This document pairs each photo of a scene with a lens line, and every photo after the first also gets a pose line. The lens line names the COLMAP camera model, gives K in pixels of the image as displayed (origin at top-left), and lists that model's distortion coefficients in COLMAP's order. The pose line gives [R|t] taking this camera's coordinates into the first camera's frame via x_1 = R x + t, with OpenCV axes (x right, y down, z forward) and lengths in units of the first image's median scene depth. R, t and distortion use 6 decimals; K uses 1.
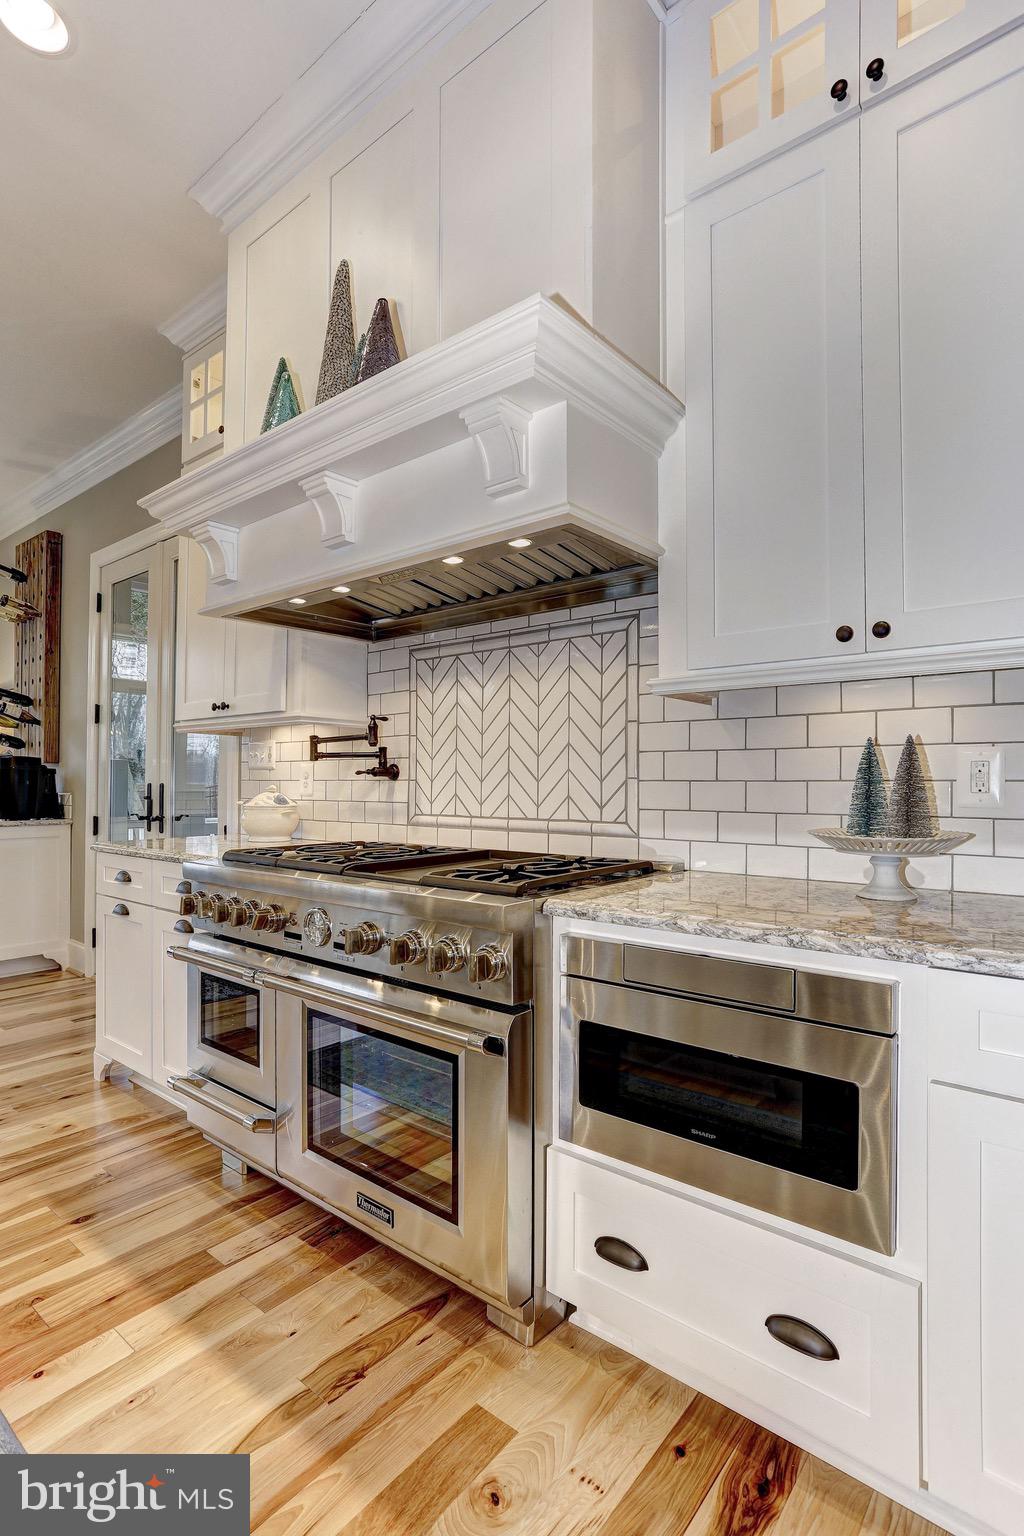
lens RADIAL K [[752.8, 0, 460.0], [0, 752.8, 767.2], [0, 0, 1]] dist [-0.002063, 0.000014]
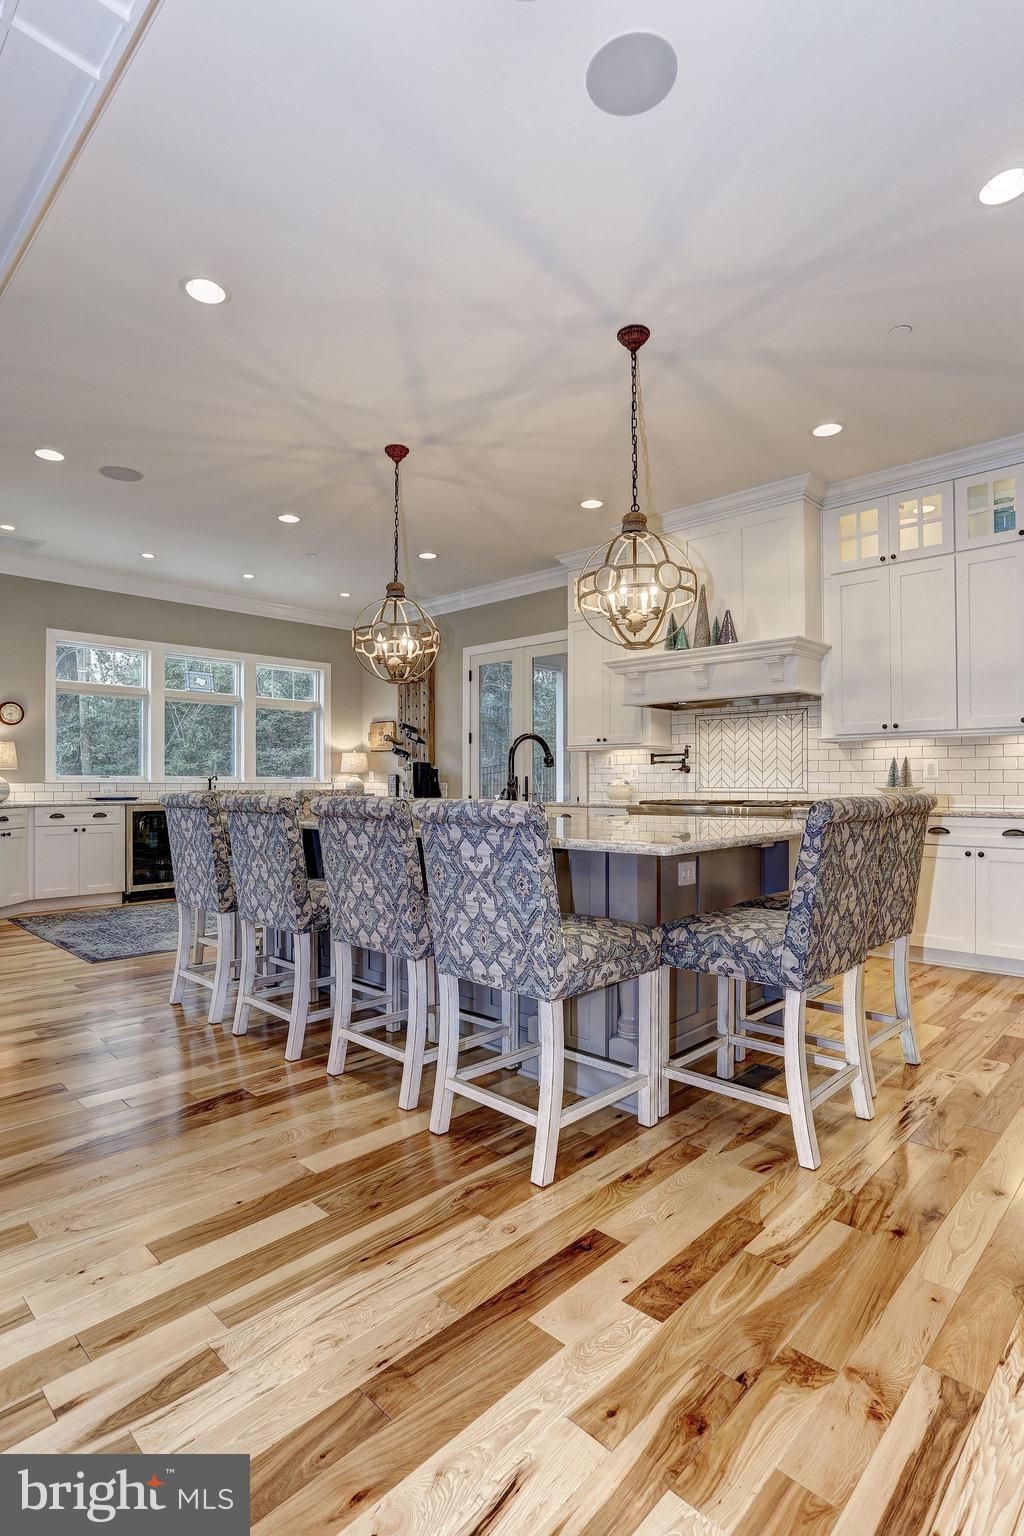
lens RADIAL K [[728.5, 0, 512.0], [0, 728.5, 768.0], [0, 0, 1]] dist [-0.001519, -0.000164]
pose [[0.999696, -0.007407, -0.023531, -0.561676], [0.007482, 0.999967, 0.003075, -0.008250], [0.023508, -0.003250, 0.999718, -1.193827]]
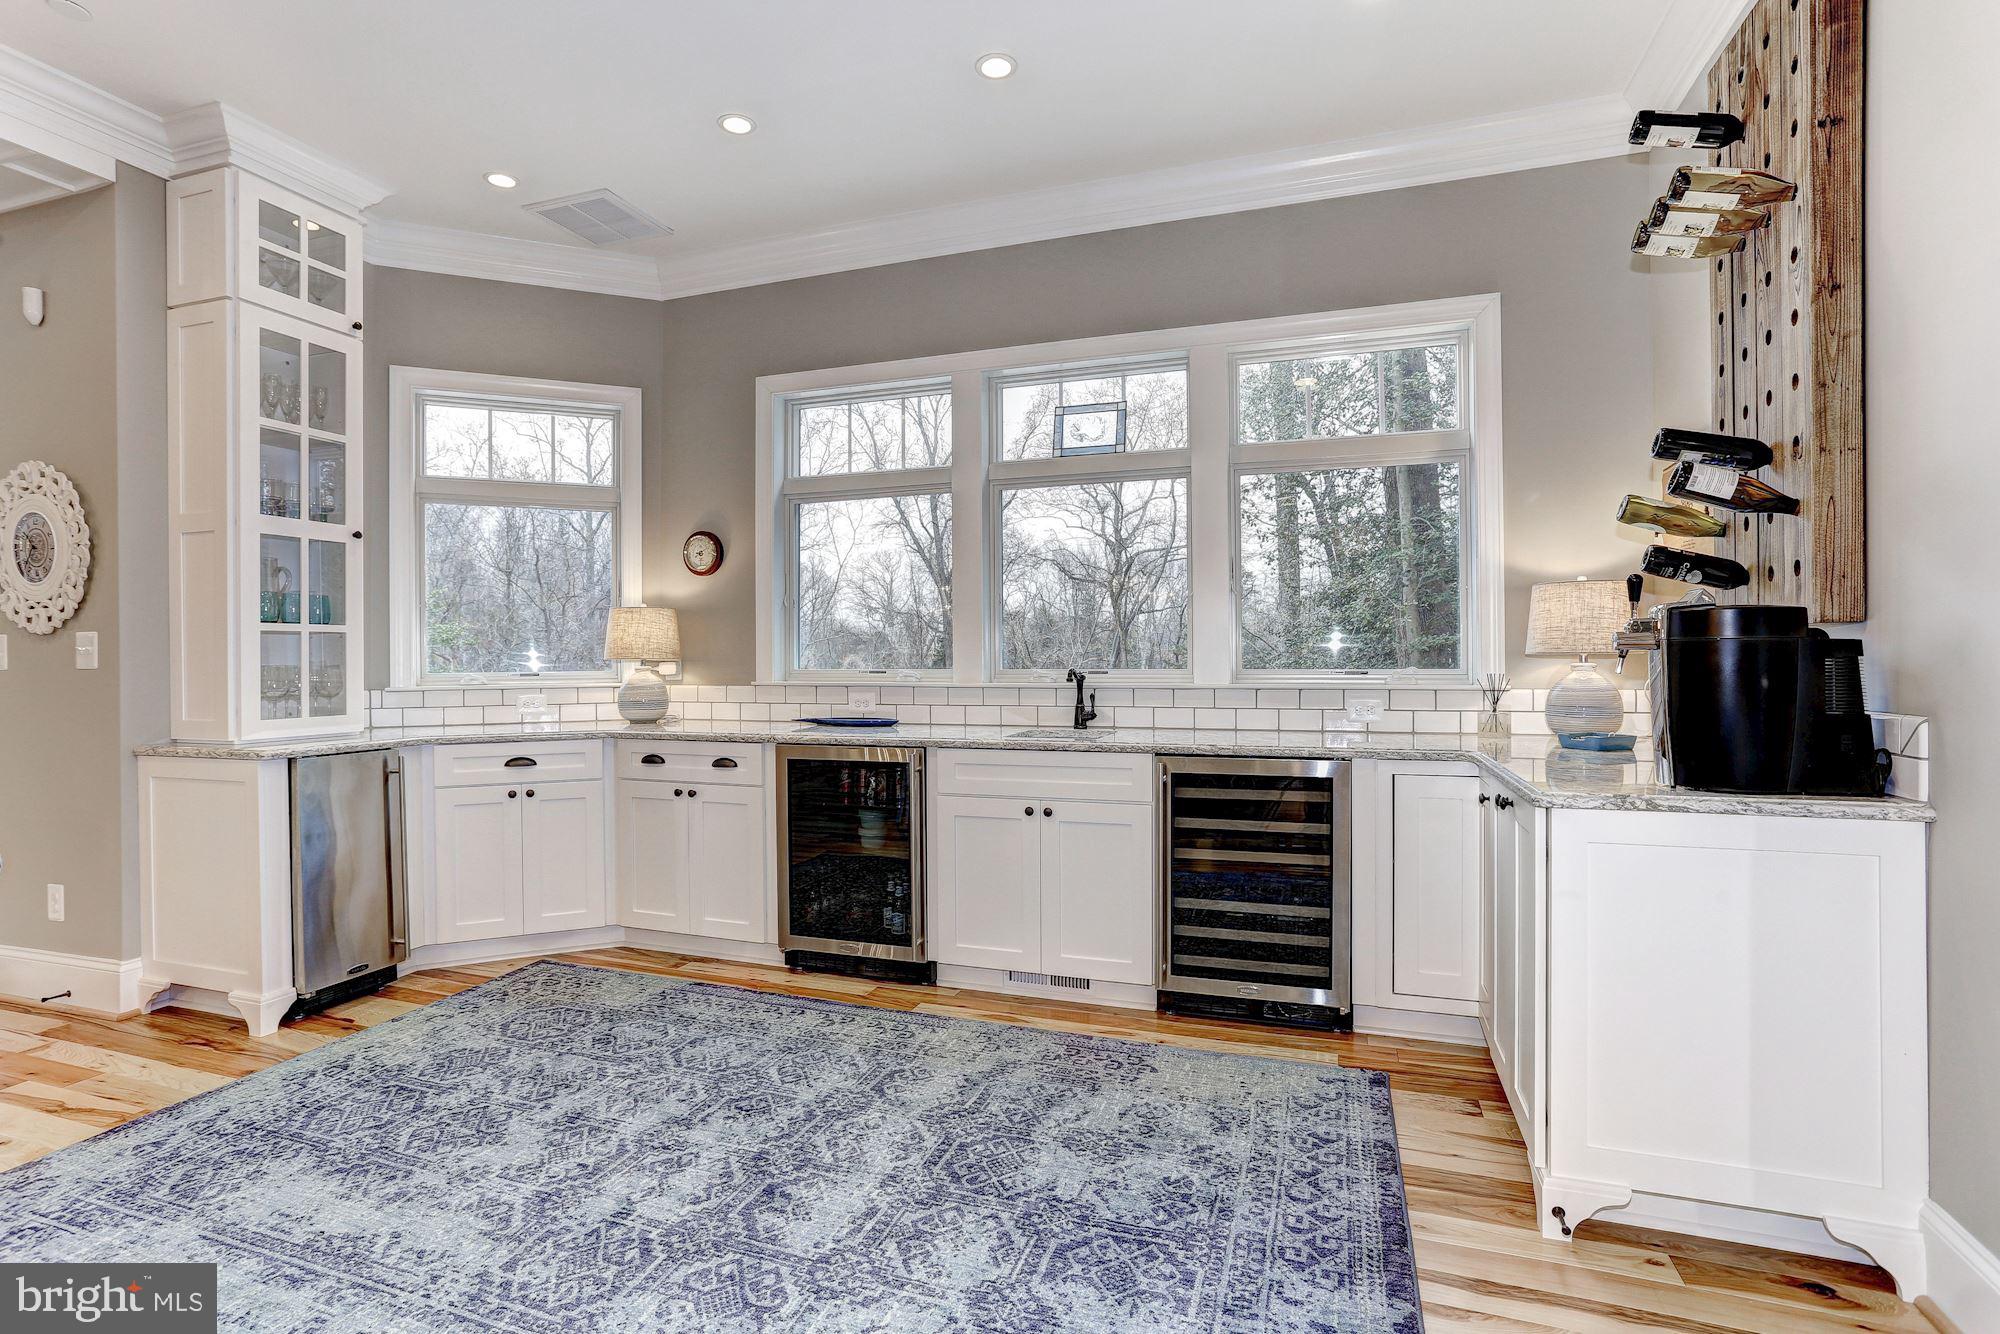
lens RADIAL K [[948.6, 0, 1000.0], [0, 948.6, 667.0], [0, 0, 1]] dist [-0.001519, -0.000164]
pose [[0.400087, -0.000062, -0.916477, -0.545024], [0.027162, 0.999562, 0.011790, -0.001778], [0.916075, -0.029611, 0.399913, 0.869818]]
